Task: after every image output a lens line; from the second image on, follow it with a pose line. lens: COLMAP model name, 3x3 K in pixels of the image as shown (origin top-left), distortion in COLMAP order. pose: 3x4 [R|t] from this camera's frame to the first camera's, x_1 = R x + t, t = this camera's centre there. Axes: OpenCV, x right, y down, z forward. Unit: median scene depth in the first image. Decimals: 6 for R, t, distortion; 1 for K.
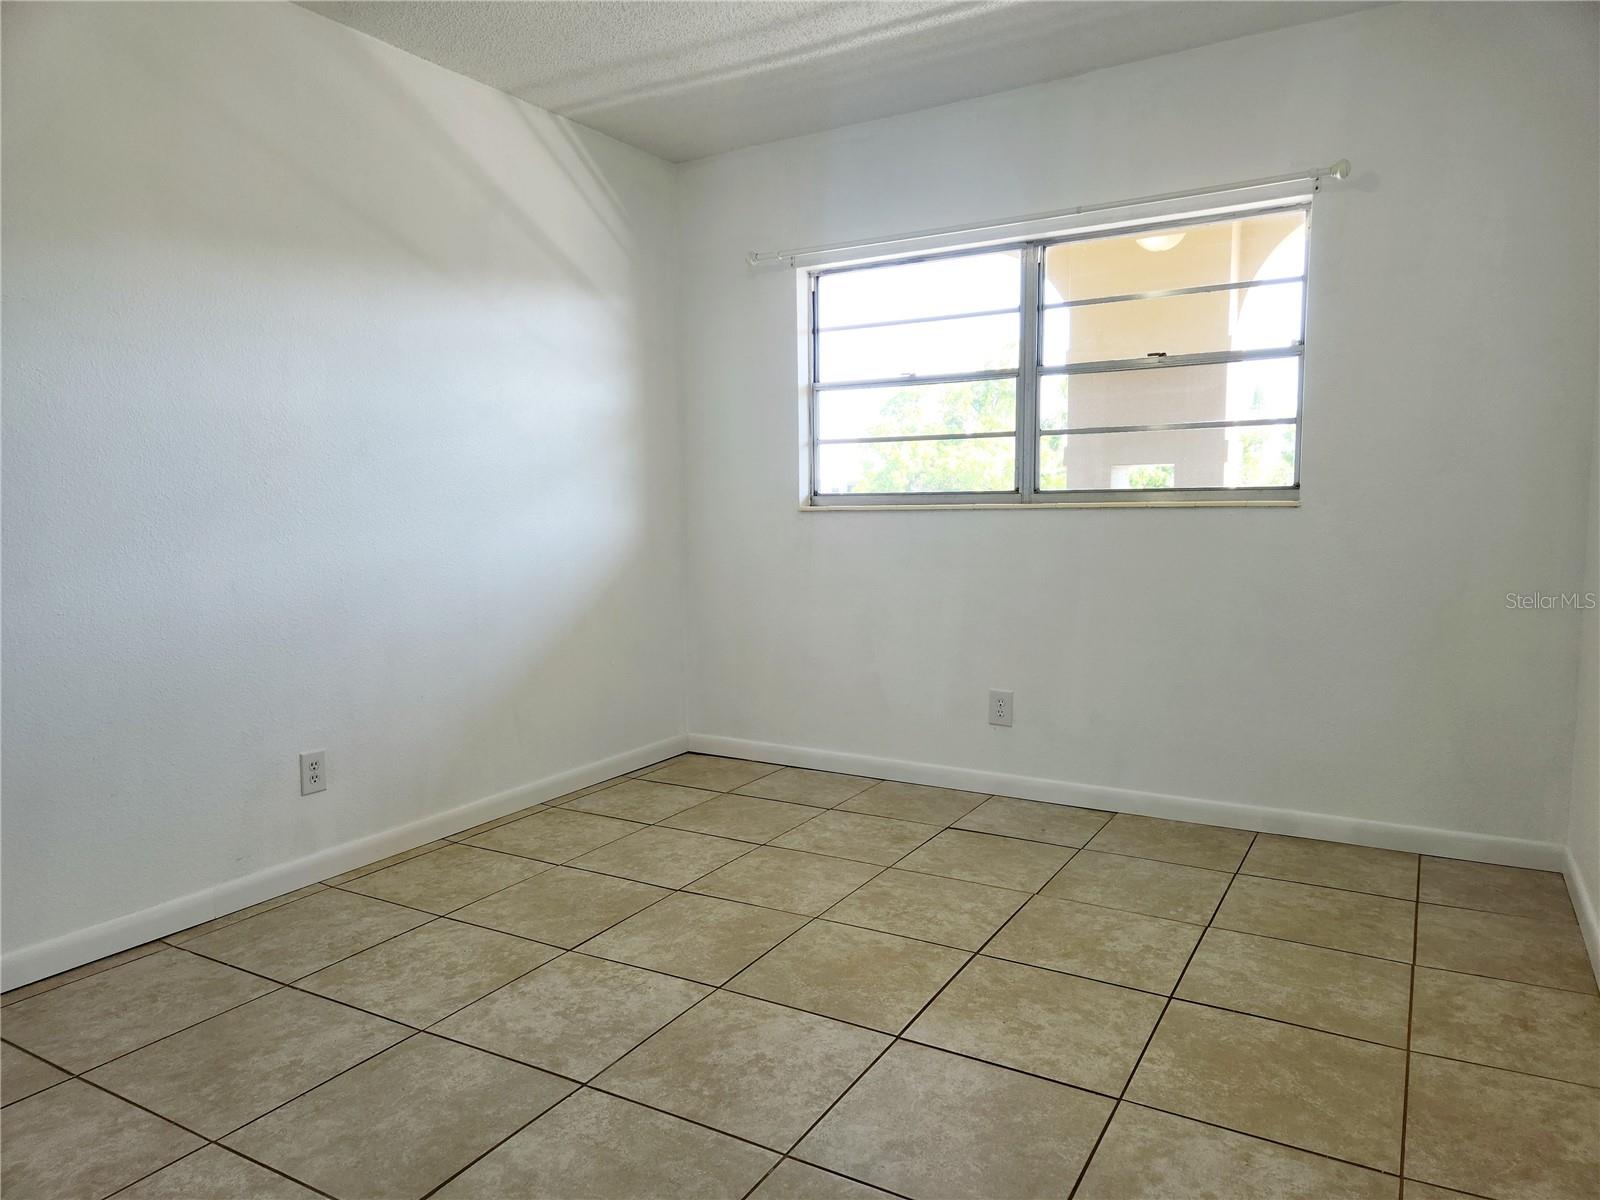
lens RADIAL K [[1062.0, 0, 797.5], [0, 1062.0, 604.5], [0, 0, 1]] dist [0.077455, -0.067467]
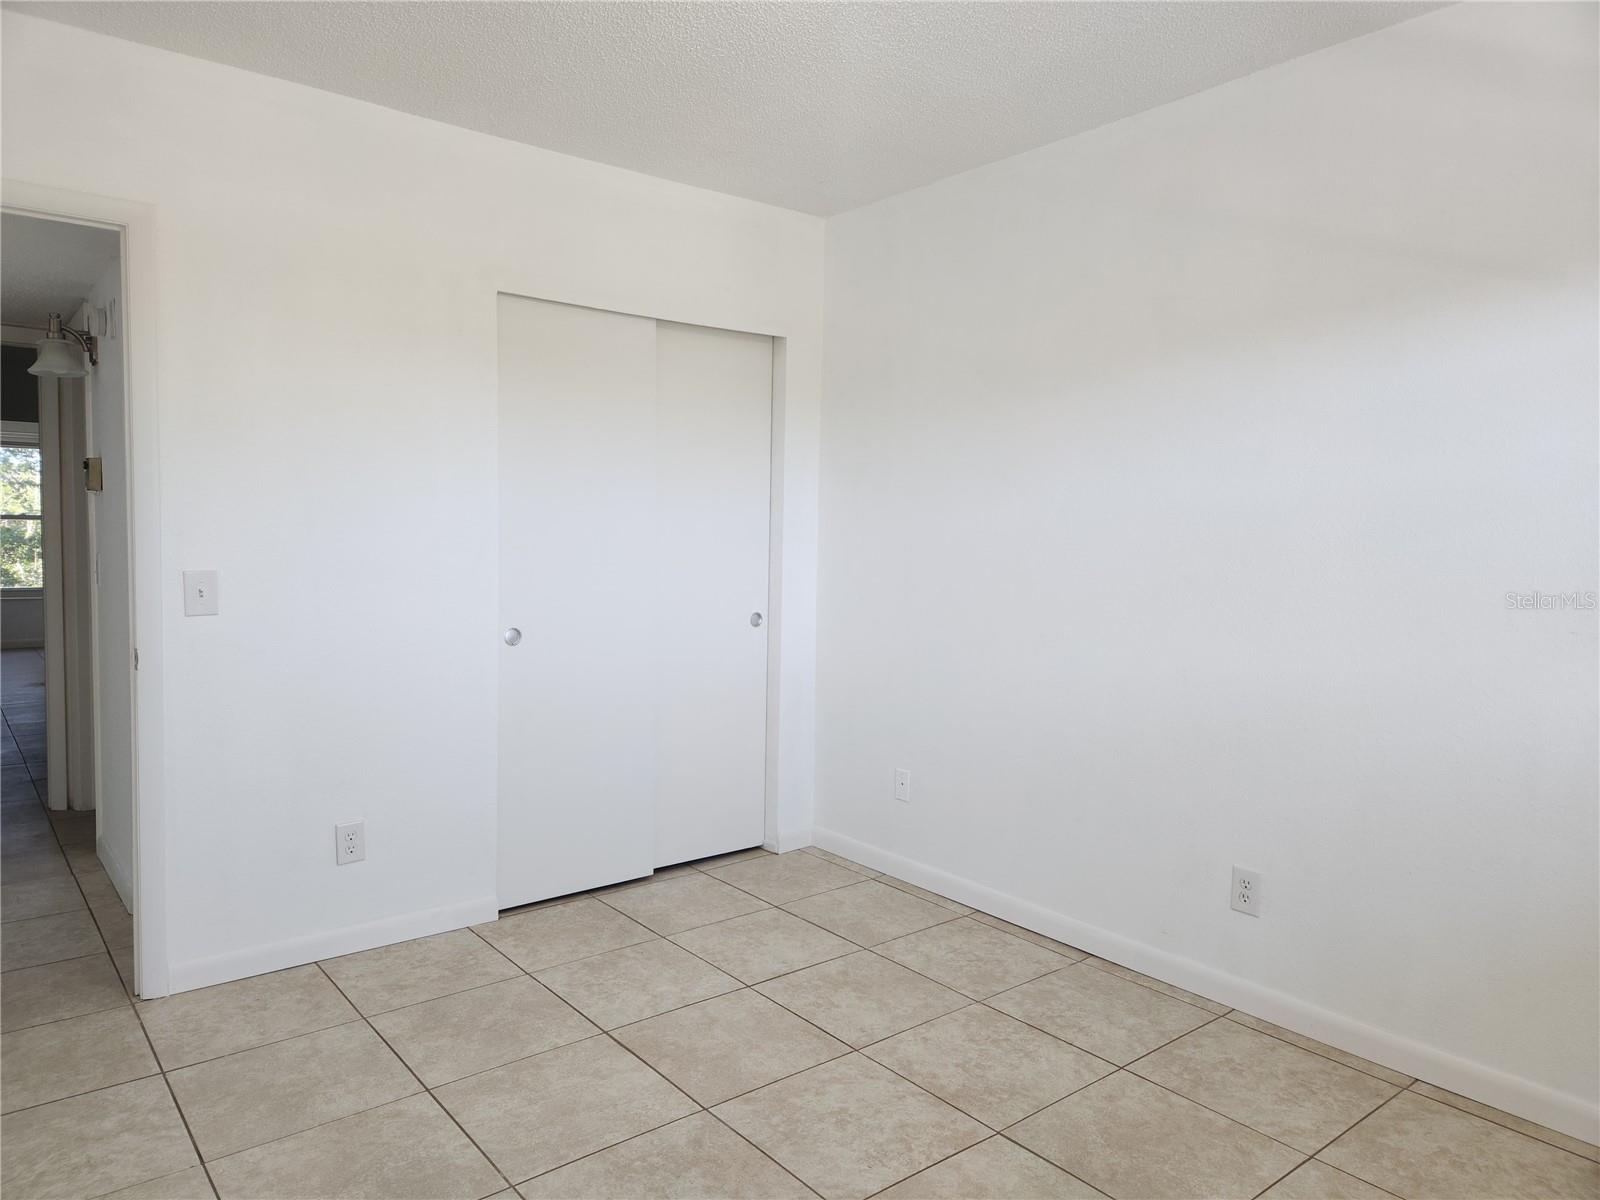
lens RADIAL K [[1062.0, 0, 797.5], [0, 1062.0, 604.5], [0, 0, 1]] dist [0.077455, -0.067467]
pose [[-0.350936, 0.065784, -0.934086, 0.596240], [-0.107419, 0.988116, 0.109946, -0.165159], [0.930218, 0.138923, -0.339699, 1.040737]]
